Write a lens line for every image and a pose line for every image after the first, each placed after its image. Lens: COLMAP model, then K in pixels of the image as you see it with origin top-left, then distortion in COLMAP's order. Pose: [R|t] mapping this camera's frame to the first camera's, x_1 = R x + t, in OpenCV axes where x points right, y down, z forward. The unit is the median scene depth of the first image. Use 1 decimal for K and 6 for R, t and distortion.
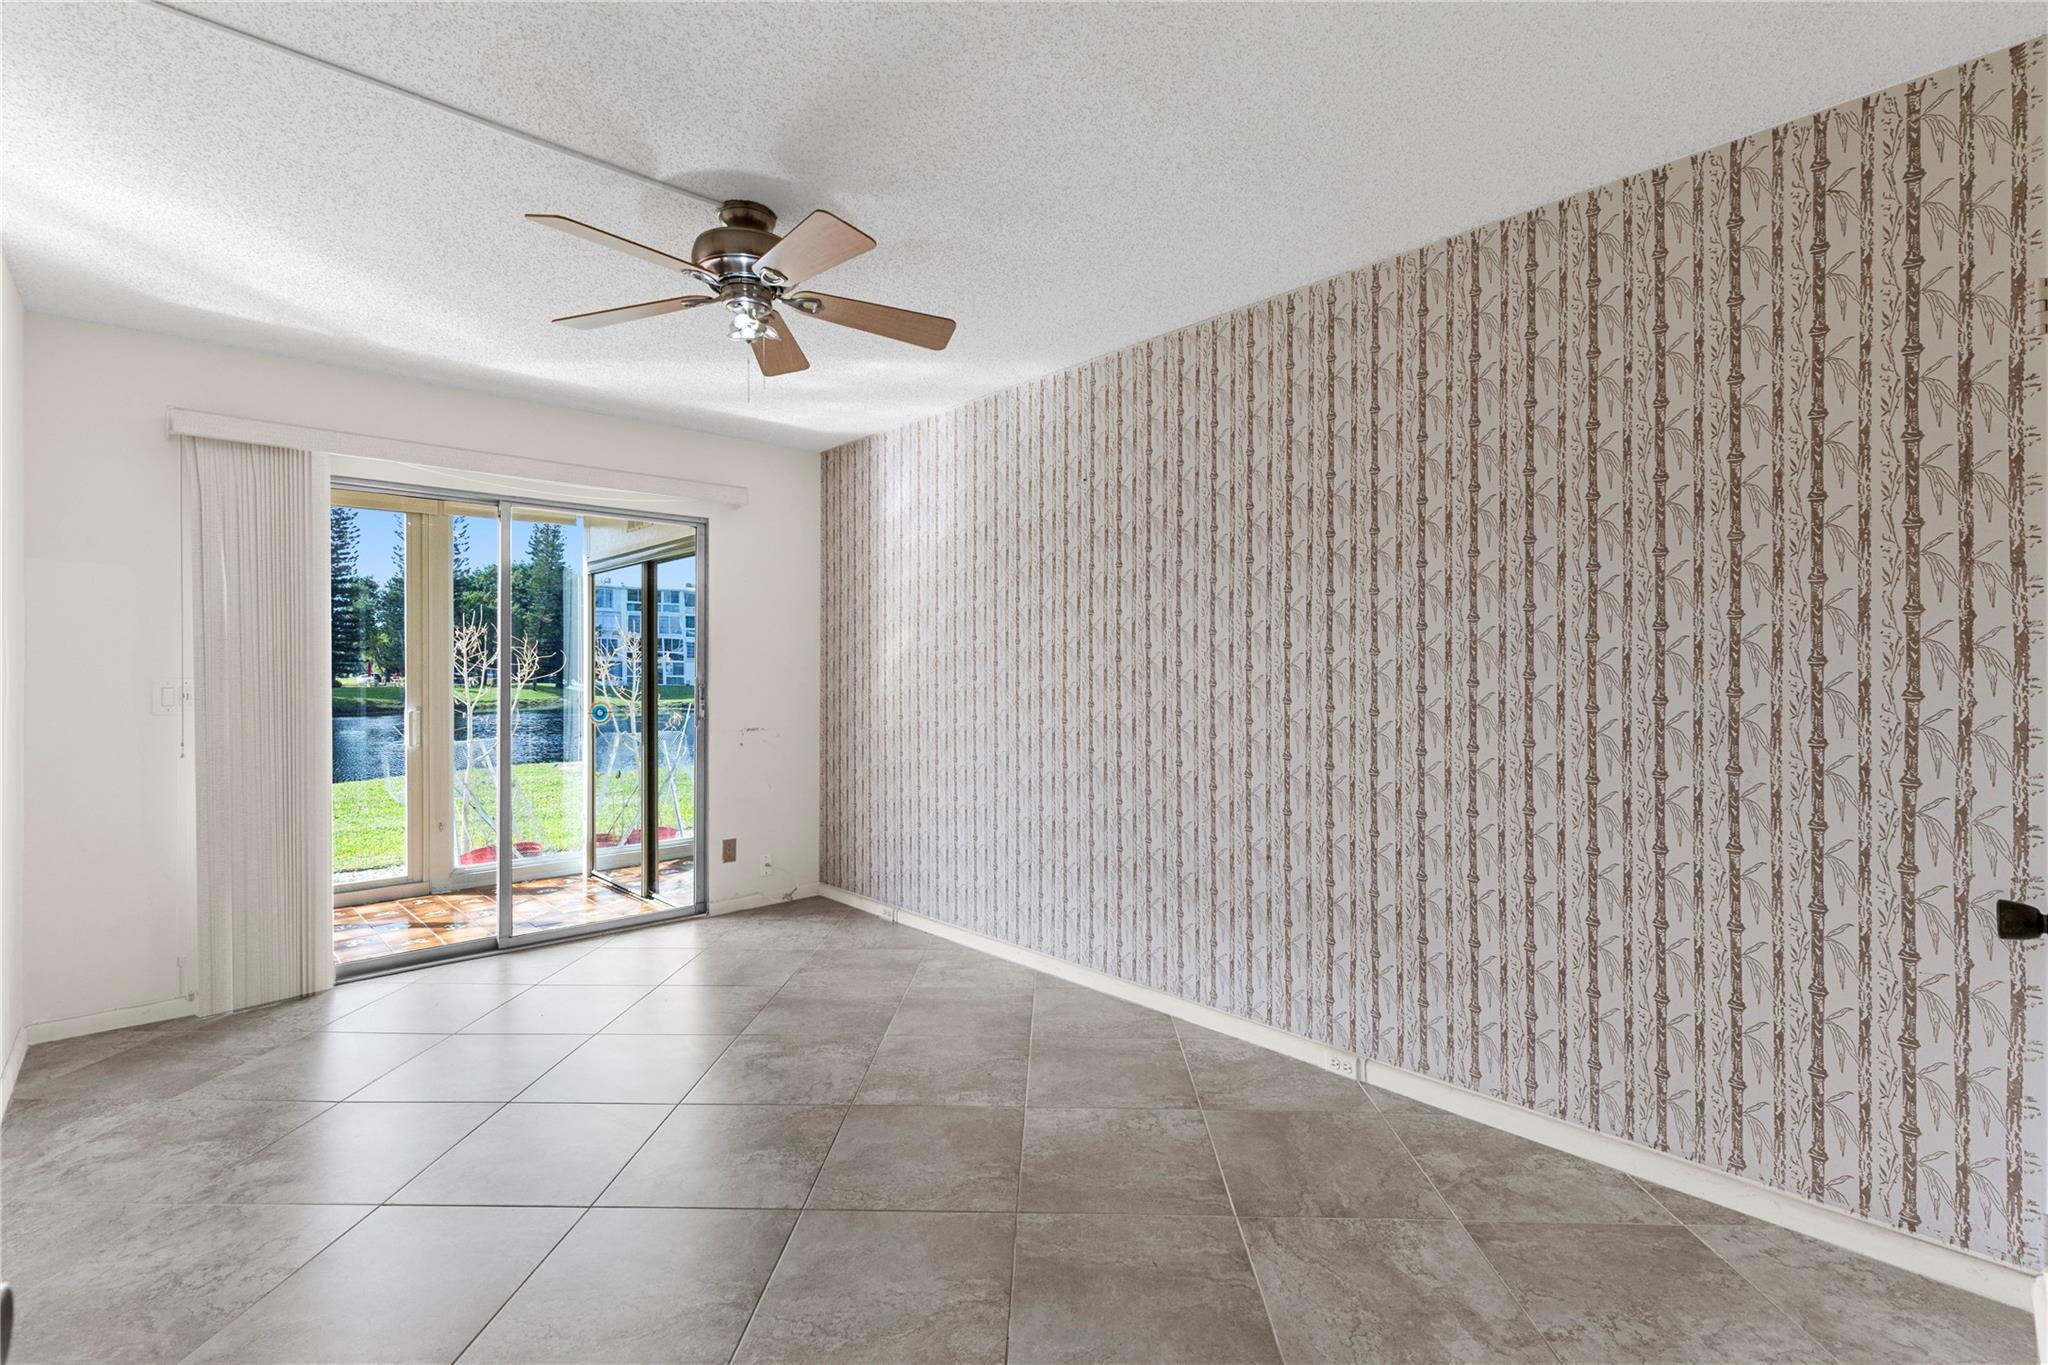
lens RADIAL K [[929.3, 0, 1029.9], [0, 929.3, 652.7], [0, 0, 1]] dist [0.000815, -0.000416]
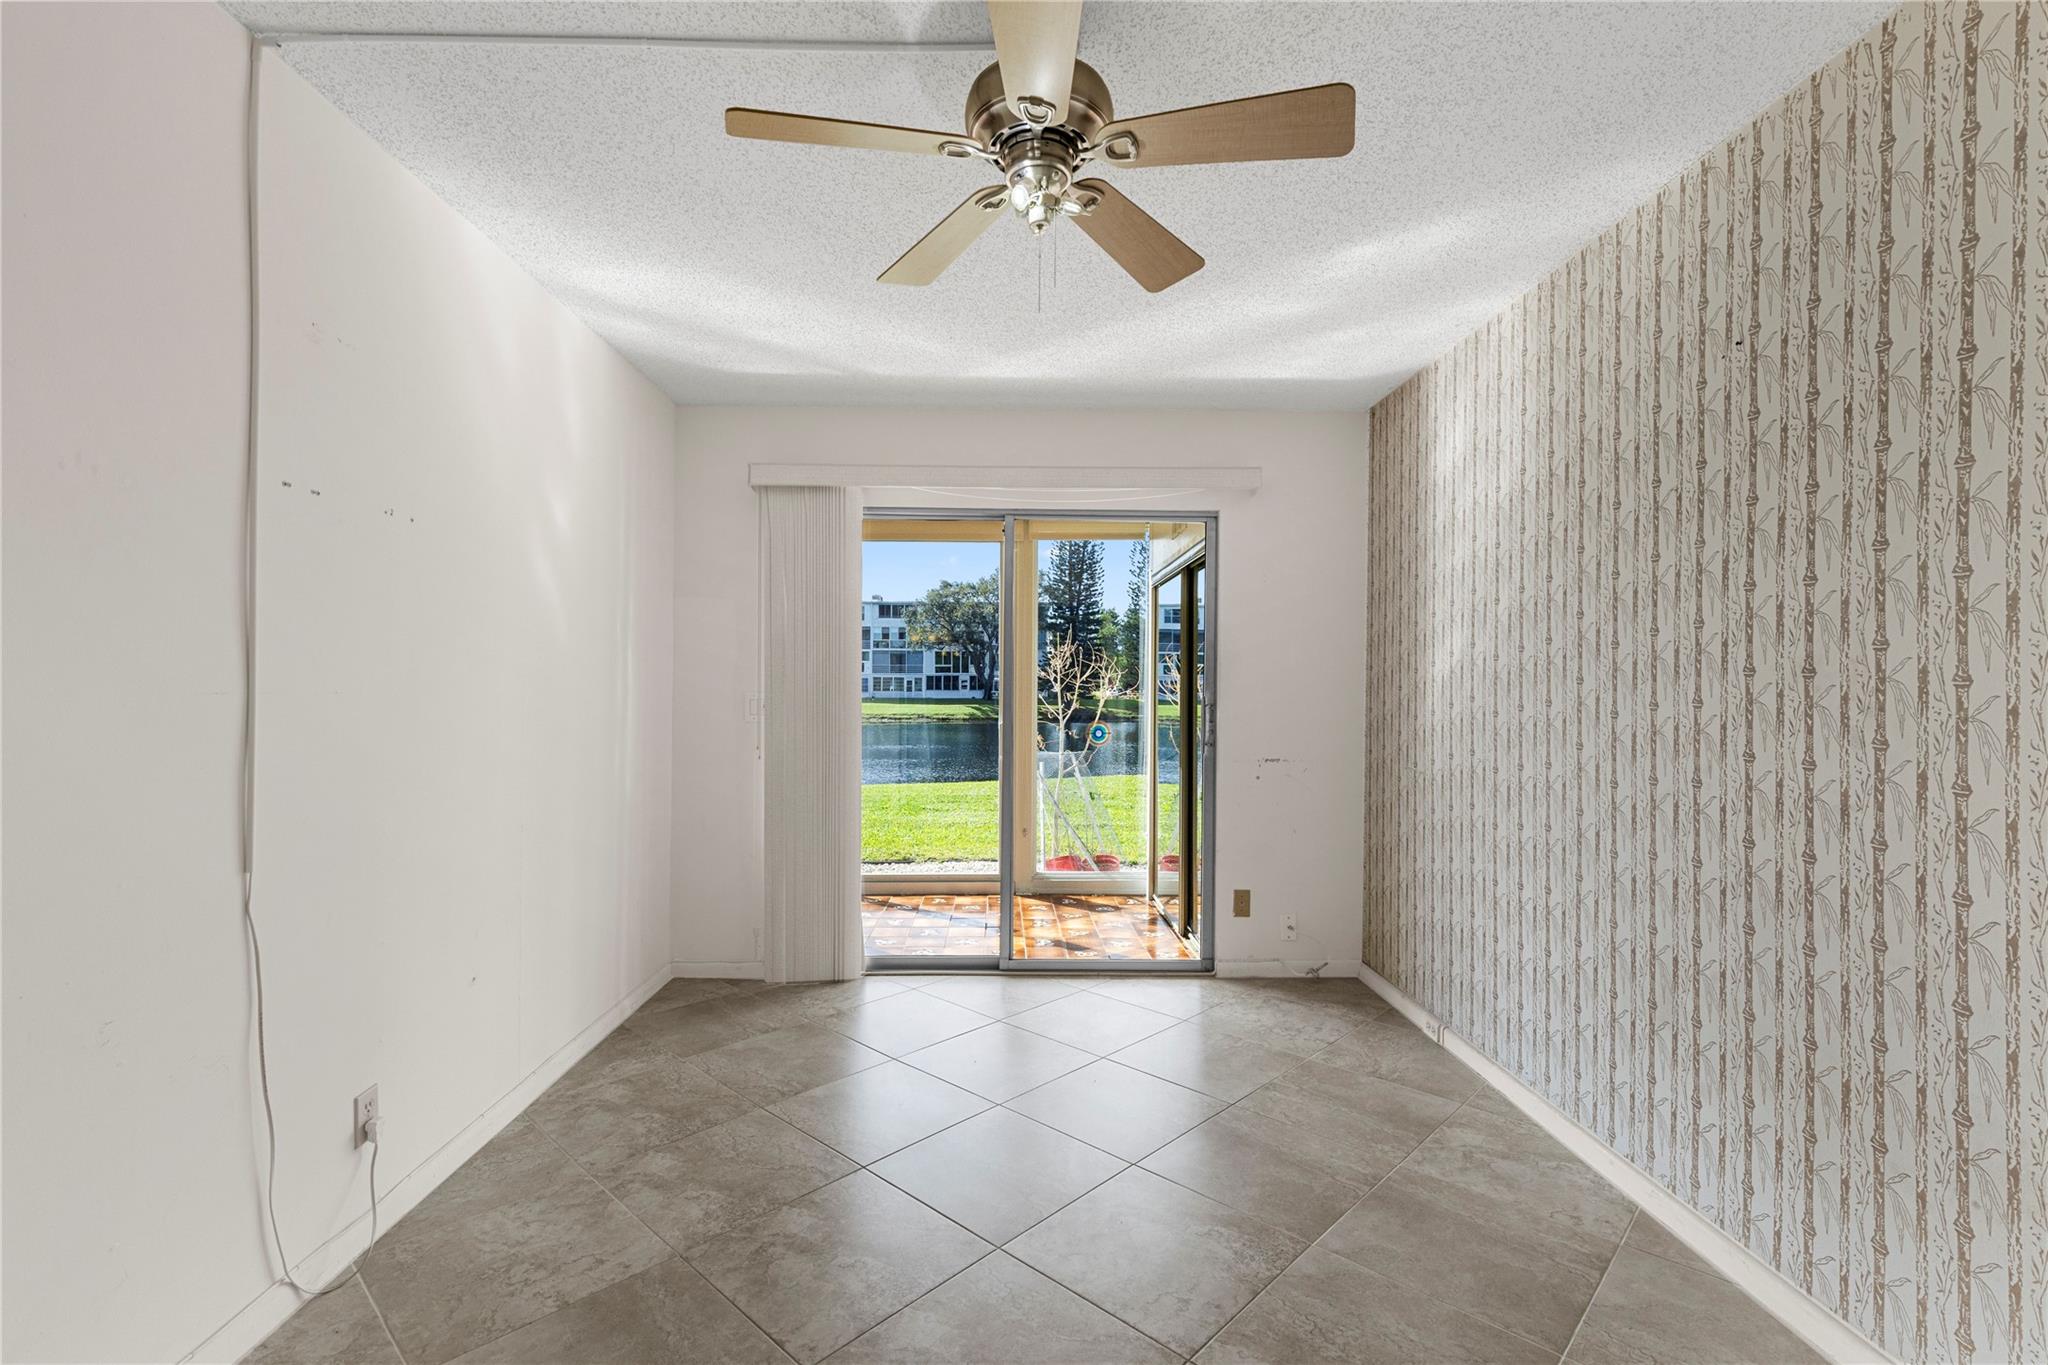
lens RADIAL K [[919.2, 0, 1025.1], [0, 919.2, 676.6], [0, 0, 1]] dist [0.001886, -0.001537]
pose [[0.743615, -0.000732, -0.668607, 0.105859], [0.005843, 0.999968, 0.005404, 0.003400], [0.668582, -0.007925, 0.743596, 0.313711]]
